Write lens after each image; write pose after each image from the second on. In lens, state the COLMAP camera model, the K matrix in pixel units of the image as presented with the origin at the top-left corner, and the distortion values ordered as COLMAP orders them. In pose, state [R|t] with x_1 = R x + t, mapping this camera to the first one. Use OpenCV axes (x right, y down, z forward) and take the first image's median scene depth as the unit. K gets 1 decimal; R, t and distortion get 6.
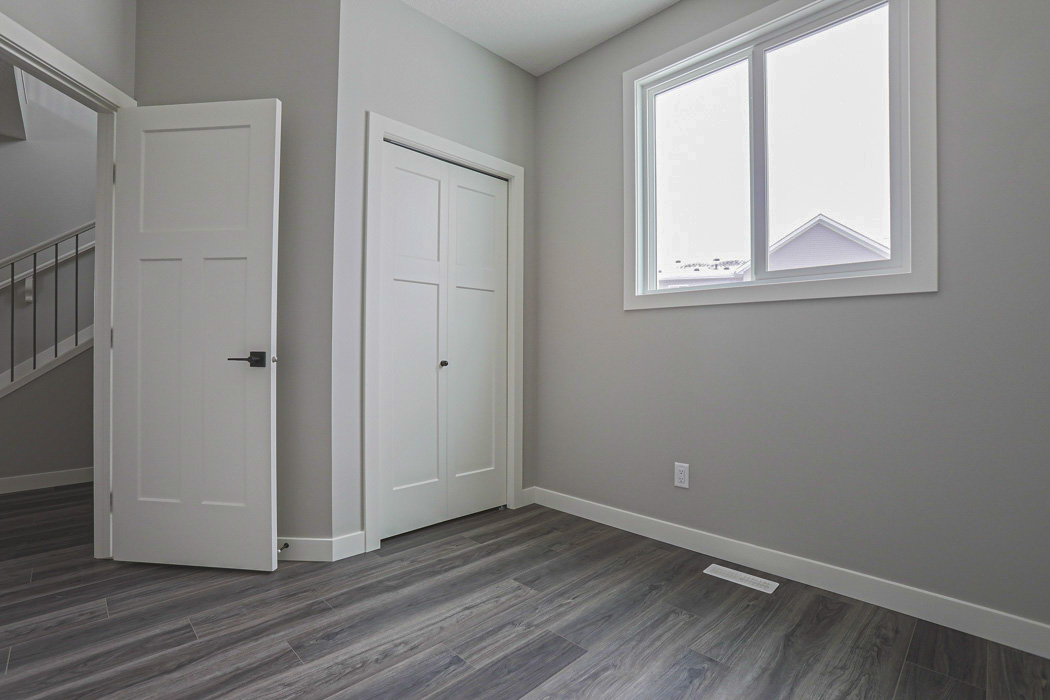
lens RADIAL K [[491.9, 0, 500.5], [0, 491.9, 354.5], [0, 0, 1]] dist [-0.055060, 0.022059]
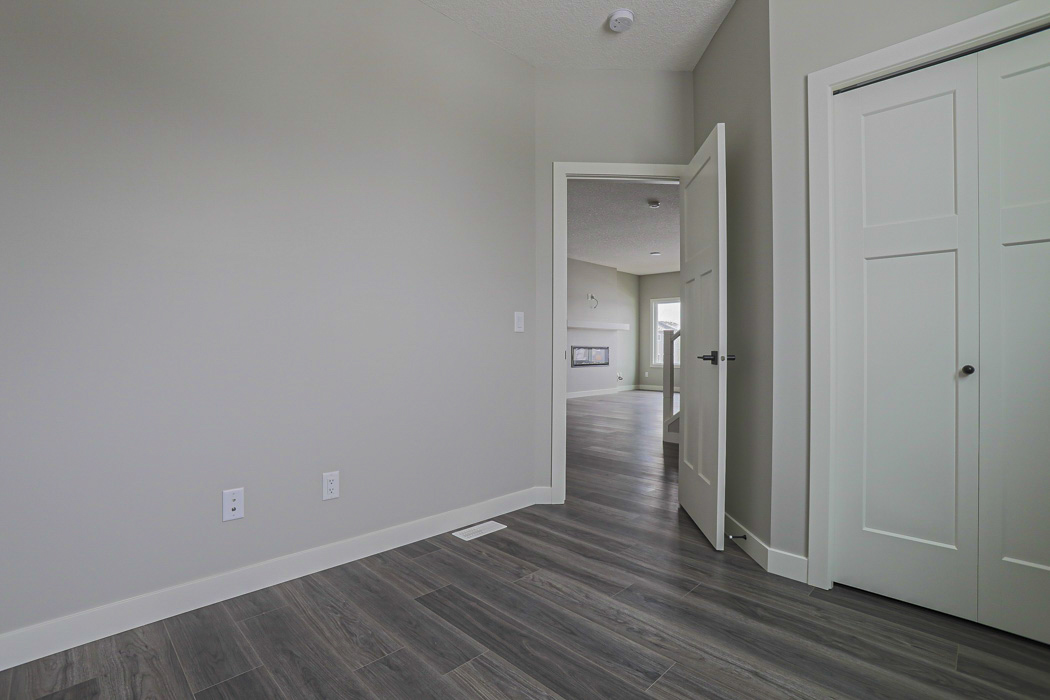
lens RADIAL K [[491.9, 0, 528.9], [0, 491.9, 343.3], [0, 0, 1]] dist [-0.055060, 0.022059]
pose [[0.031281, -0.015457, -0.999391, 0.659415], [-0.007431, 0.999849, -0.015697, -0.003075], [0.999483, 0.007917, 0.031162, 0.556085]]
